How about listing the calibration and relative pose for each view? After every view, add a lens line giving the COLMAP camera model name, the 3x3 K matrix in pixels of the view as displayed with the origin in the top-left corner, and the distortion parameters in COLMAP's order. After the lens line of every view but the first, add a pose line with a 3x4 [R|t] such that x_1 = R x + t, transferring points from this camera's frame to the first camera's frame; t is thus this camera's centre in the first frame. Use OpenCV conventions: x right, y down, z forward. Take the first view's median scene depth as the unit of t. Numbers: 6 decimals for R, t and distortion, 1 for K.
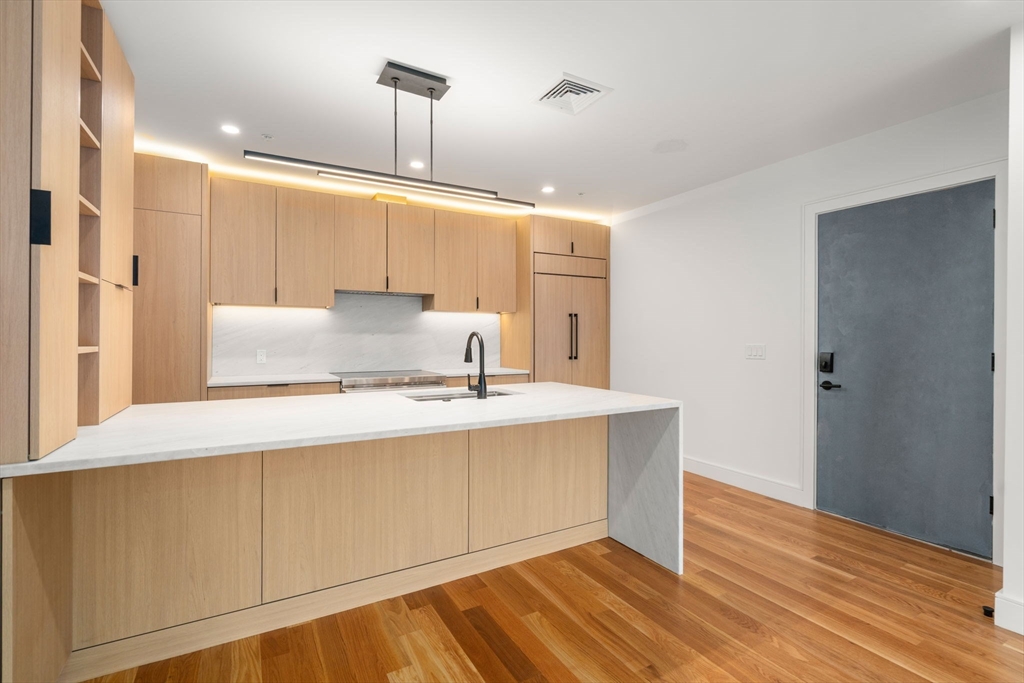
lens RADIAL K [[472.4, 0, 506.8], [0, 472.4, 336.7], [0, 0, 1]] dist [-0.002286, 0.000218]
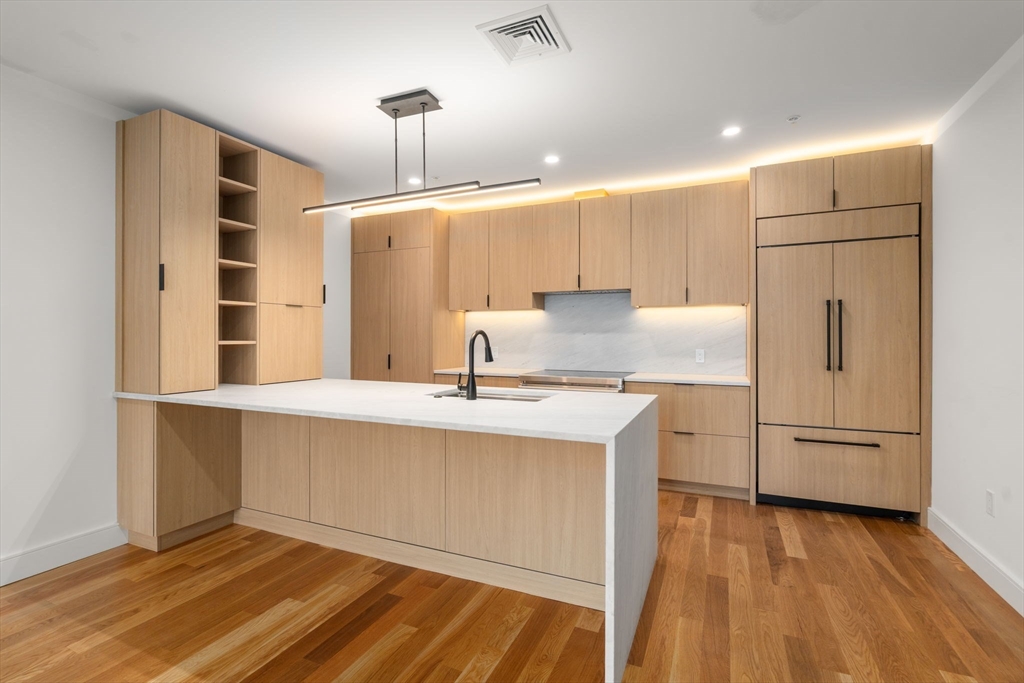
lens RADIAL K [[472.4, 0, 506.8], [0, 472.4, 336.7], [0, 0, 1]] dist [-0.002286, 0.000218]
pose [[0.589401, -0.000364, -0.807841, 0.705694], [-0.000490, 1.000000, -0.000808, 0.003897], [0.807841, 0.000872, 0.589400, 0.451529]]
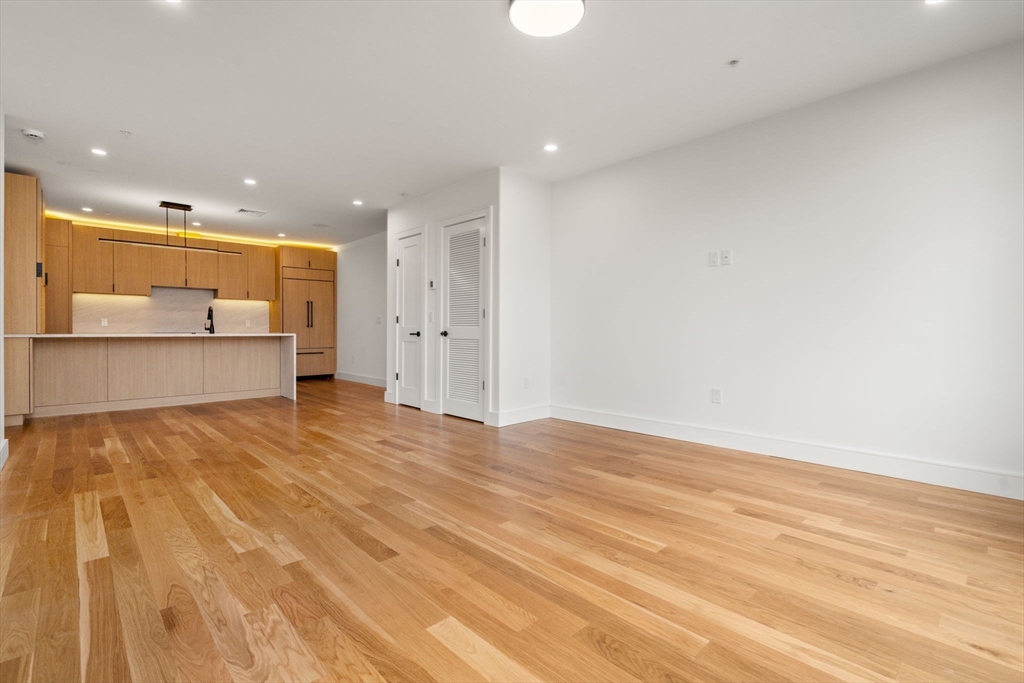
lens RADIAL K [[473.5, 0, 512.5], [0, 473.5, 334.5], [0, 0, 1]] dist [0.000570, 0.000099]
pose [[0.970523, -0.001616, 0.241002, 0.798807], [-0.000731, 0.999953, 0.009650, 0.102512], [-0.241007, -0.009542, 0.970477, -1.621727]]
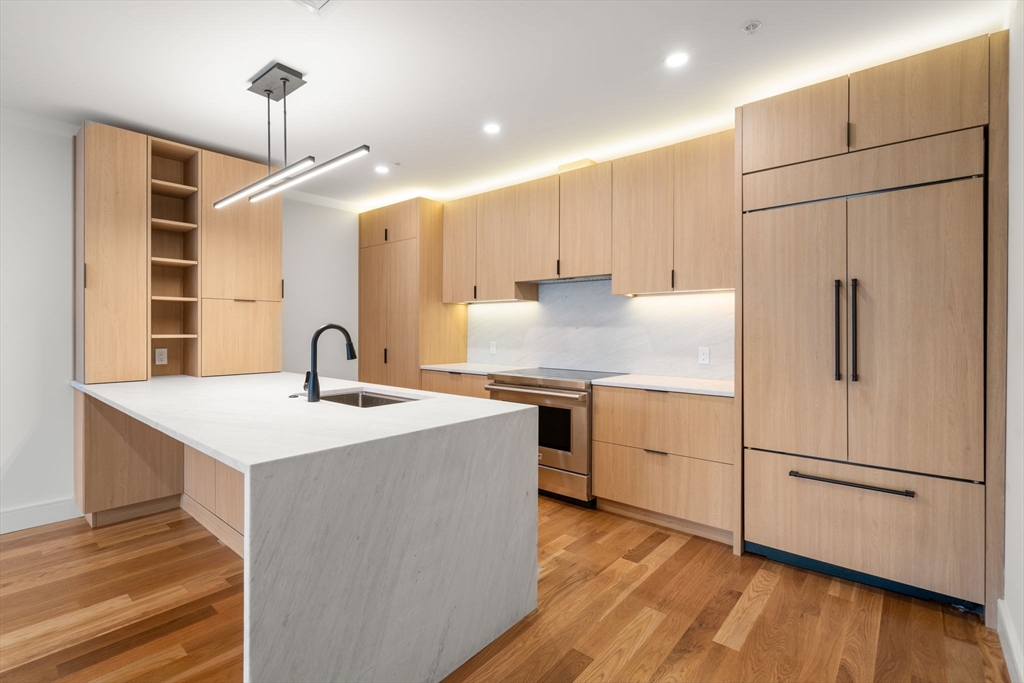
lens RADIAL K [[466.8, 0, 508.2], [0, 466.8, 331.0], [0, 0, 1]] dist [-0.001529, -0.000124]
pose [[0.340965, 0.001915, -0.940074, 0.797545], [-0.002257, 0.999997, 0.001218, 0.001181], [0.940073, 0.001706, 0.340968, 0.959151]]
